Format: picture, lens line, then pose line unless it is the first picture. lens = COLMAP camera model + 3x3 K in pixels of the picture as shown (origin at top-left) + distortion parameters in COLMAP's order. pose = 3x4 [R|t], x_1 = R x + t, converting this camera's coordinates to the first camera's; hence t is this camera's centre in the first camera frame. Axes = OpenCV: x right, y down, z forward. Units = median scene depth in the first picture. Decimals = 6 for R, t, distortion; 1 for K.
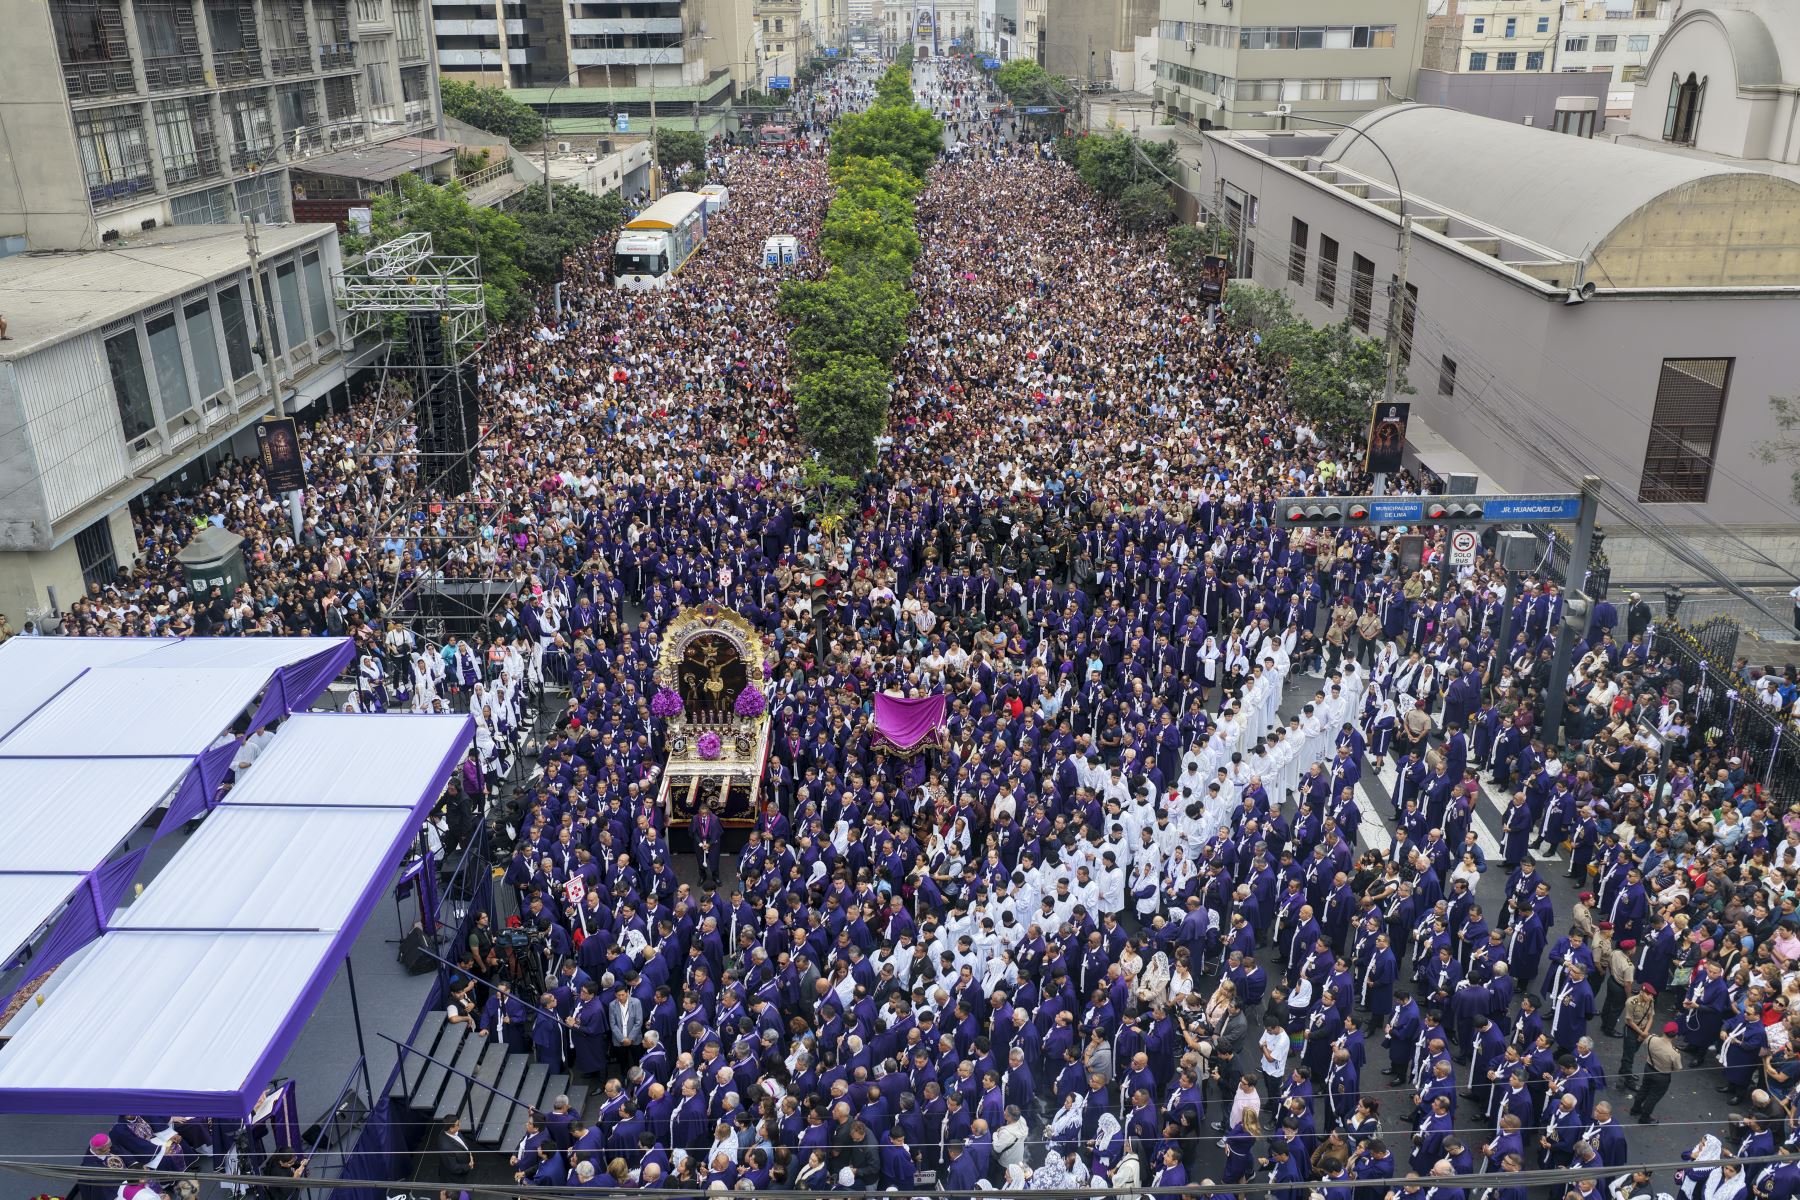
lens RADIAL K [[1481.4, 0, 900.0], [0, 1481.4, 600.0], [0, 0, 1]] dist [0.012517, 0.002349]
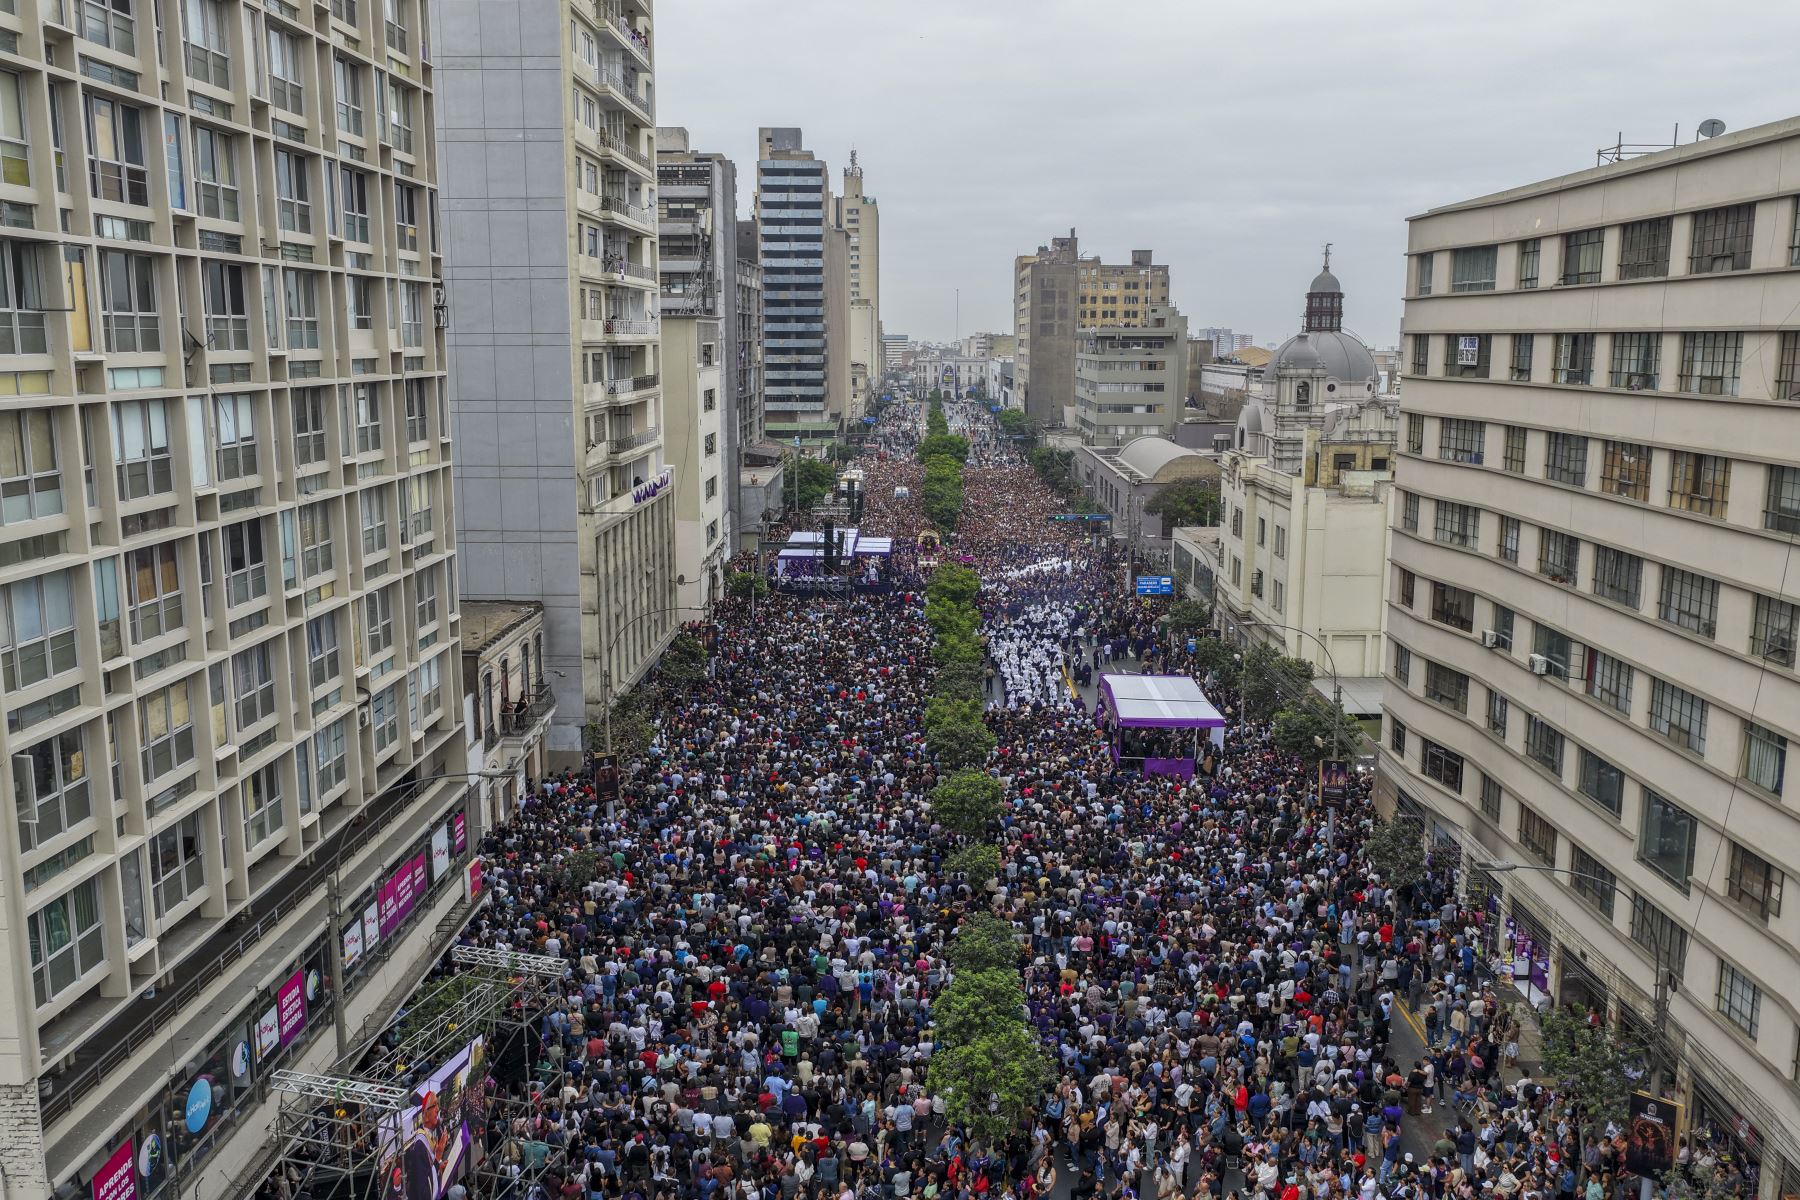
lens RADIAL K [[1481.4, 0, 900.0], [0, 1481.4, 600.0], [0, 0, 1]] dist [0.012517, 0.002349]
pose [[0.999867, 0.013344, -0.009420, -0.113533], [-0.015012, 0.978018, -0.207979, 0.824767], [0.006438, 0.208092, 0.978088, -2.477744]]
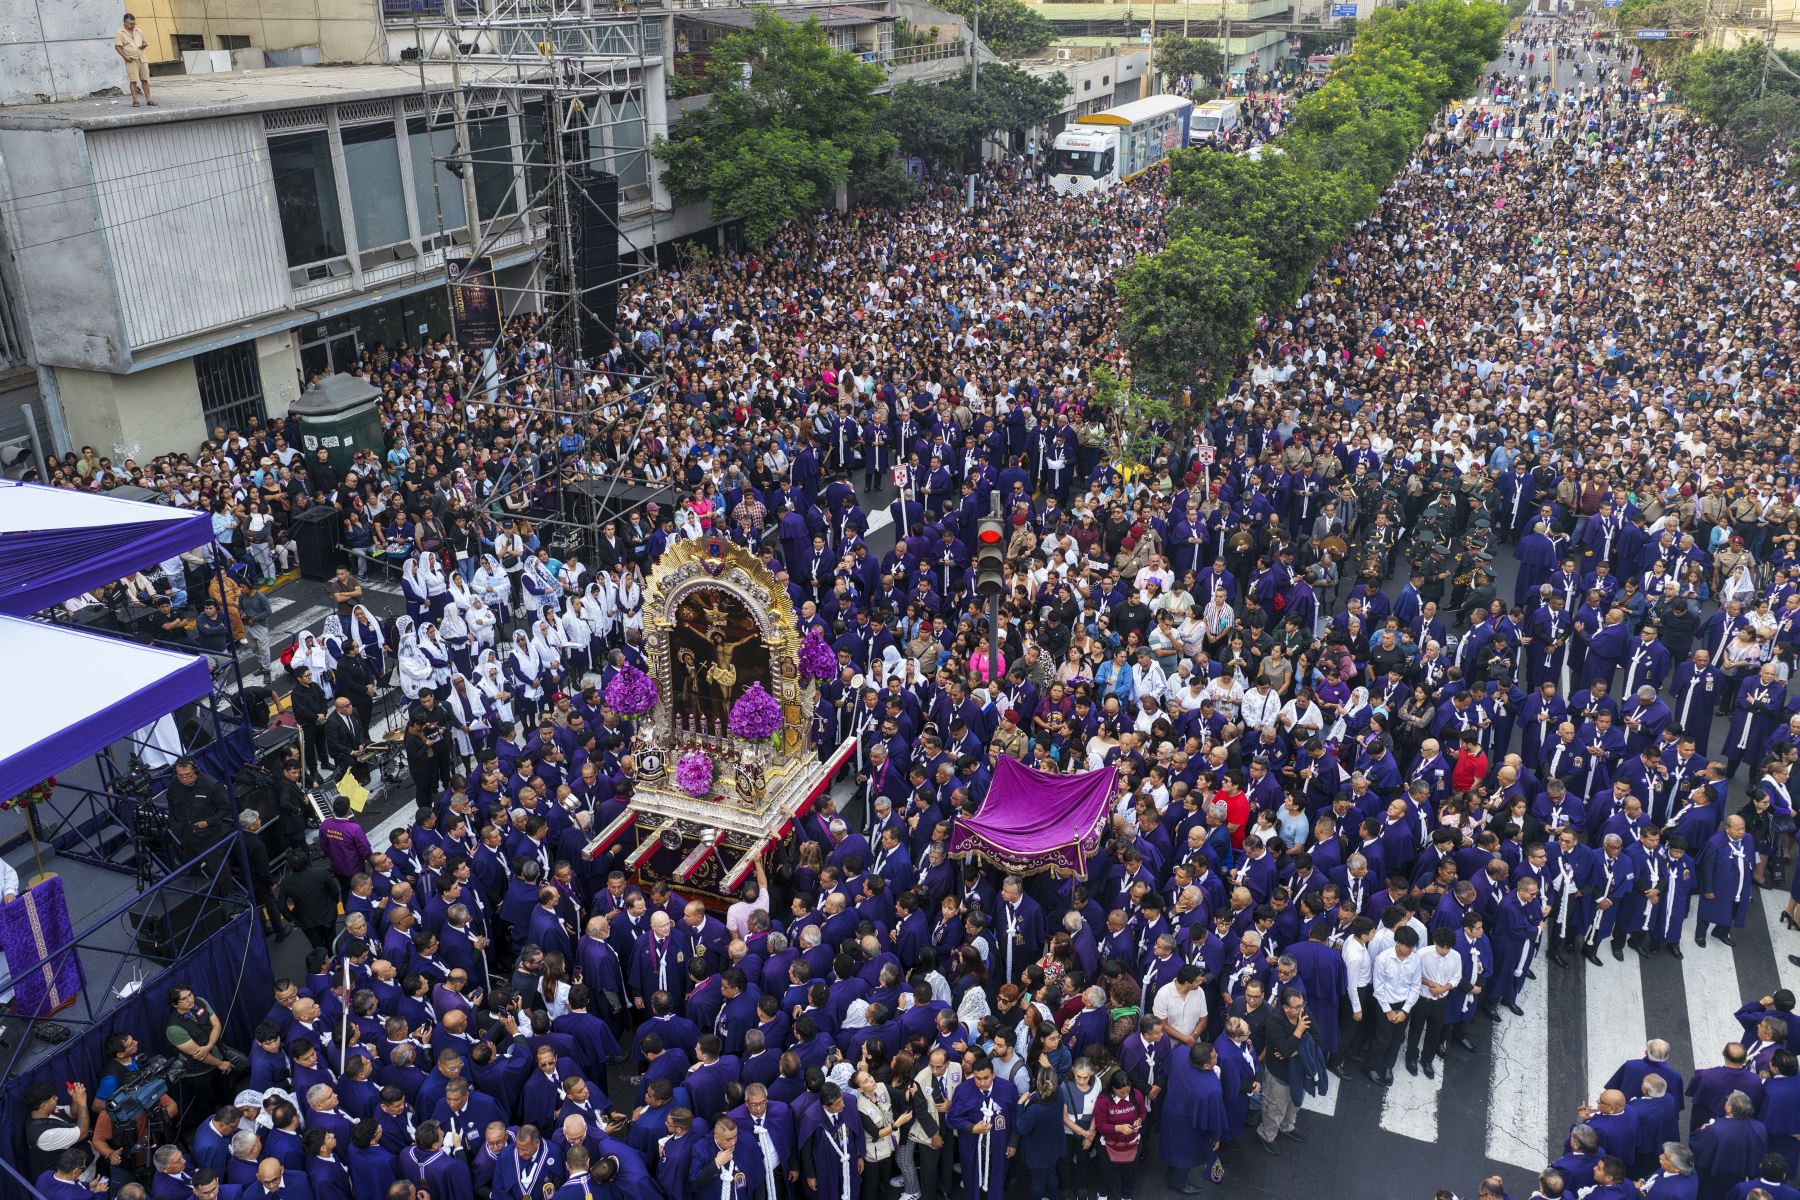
lens RADIAL K [[1481.4, 0, 900.0], [0, 1481.4, 600.0], [0, 0, 1]] dist [0.012517, 0.002349]
pose [[0.929097, 0.148485, -0.338720, 0.090504], [-0.142074, 0.988887, 0.043794, -0.005539], [0.341458, 0.007435, 0.939868, 0.304411]]
